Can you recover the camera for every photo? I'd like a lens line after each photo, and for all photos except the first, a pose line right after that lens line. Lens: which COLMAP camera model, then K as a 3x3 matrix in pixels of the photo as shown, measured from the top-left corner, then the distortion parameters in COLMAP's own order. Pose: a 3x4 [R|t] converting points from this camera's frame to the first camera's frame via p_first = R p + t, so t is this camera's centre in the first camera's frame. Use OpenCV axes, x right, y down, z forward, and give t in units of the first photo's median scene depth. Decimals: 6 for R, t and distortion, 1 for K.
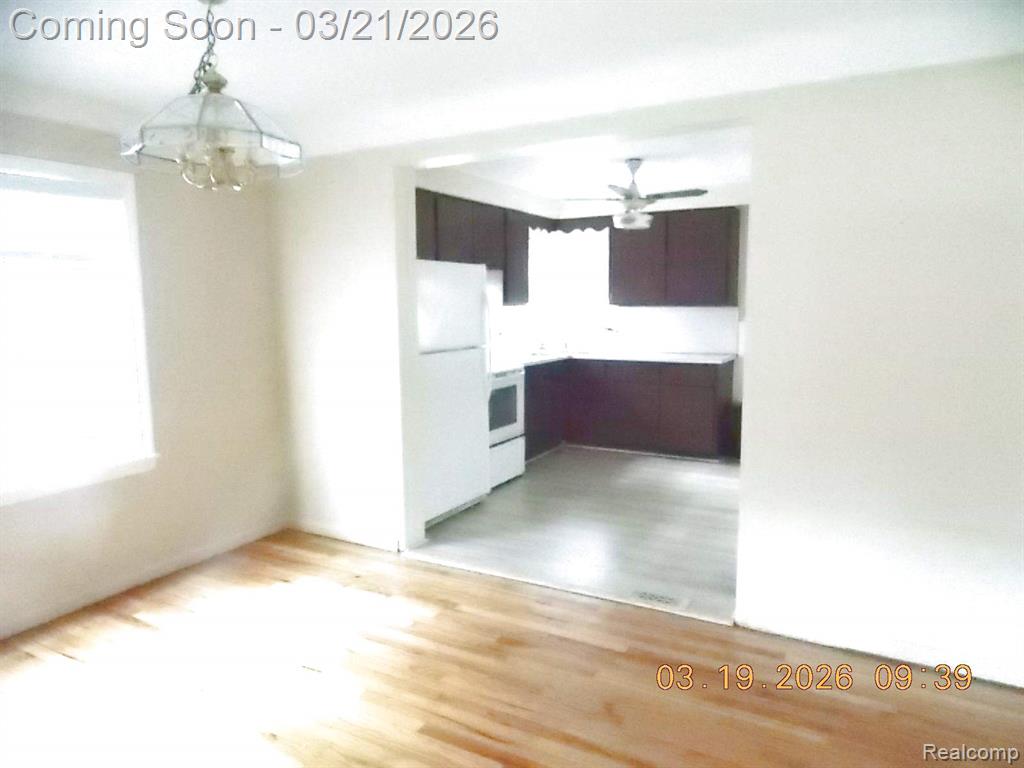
lens RADIAL K [[673.7, 0, 512.7], [0, 673.7, 384.0], [0, 0, 1]] dist [0.002988, 0.000162]
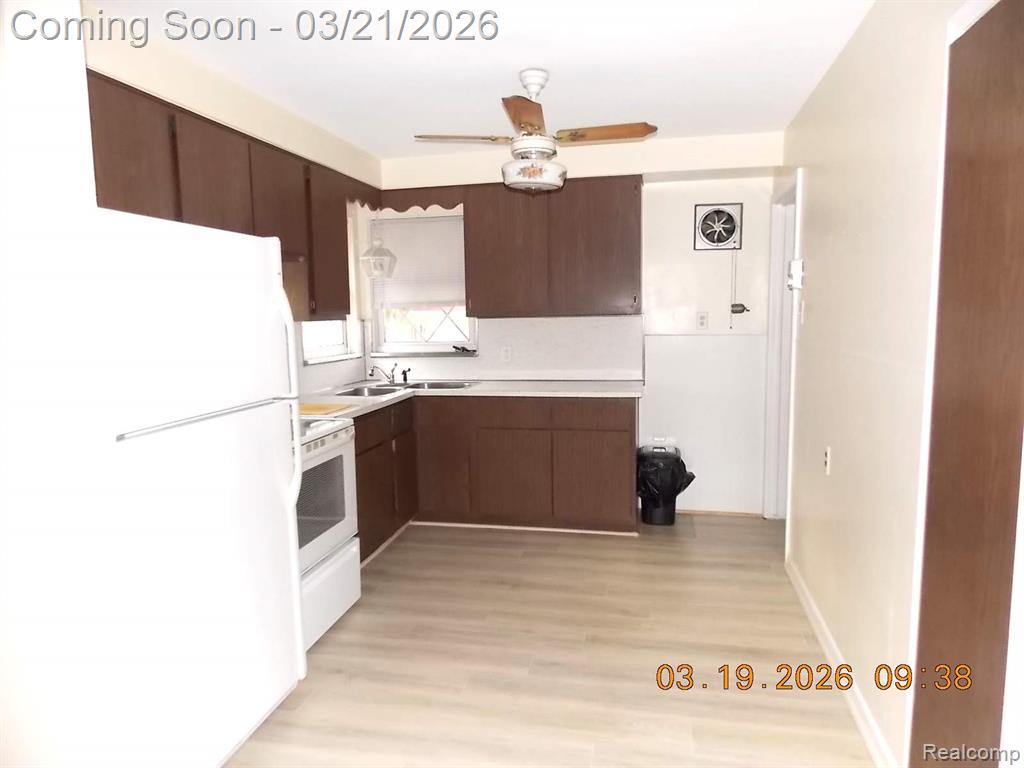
lens RADIAL K [[673.7, 0, 512.4], [0, 673.7, 384.5], [0, 0, 1]] dist [0.002988, 0.000162]
pose [[0.955648, -0.044394, 0.291145, -0.020448], [0.049214, 0.998745, -0.009251, -0.045704], [-0.290369, 0.023169, 0.956634, 0.384724]]
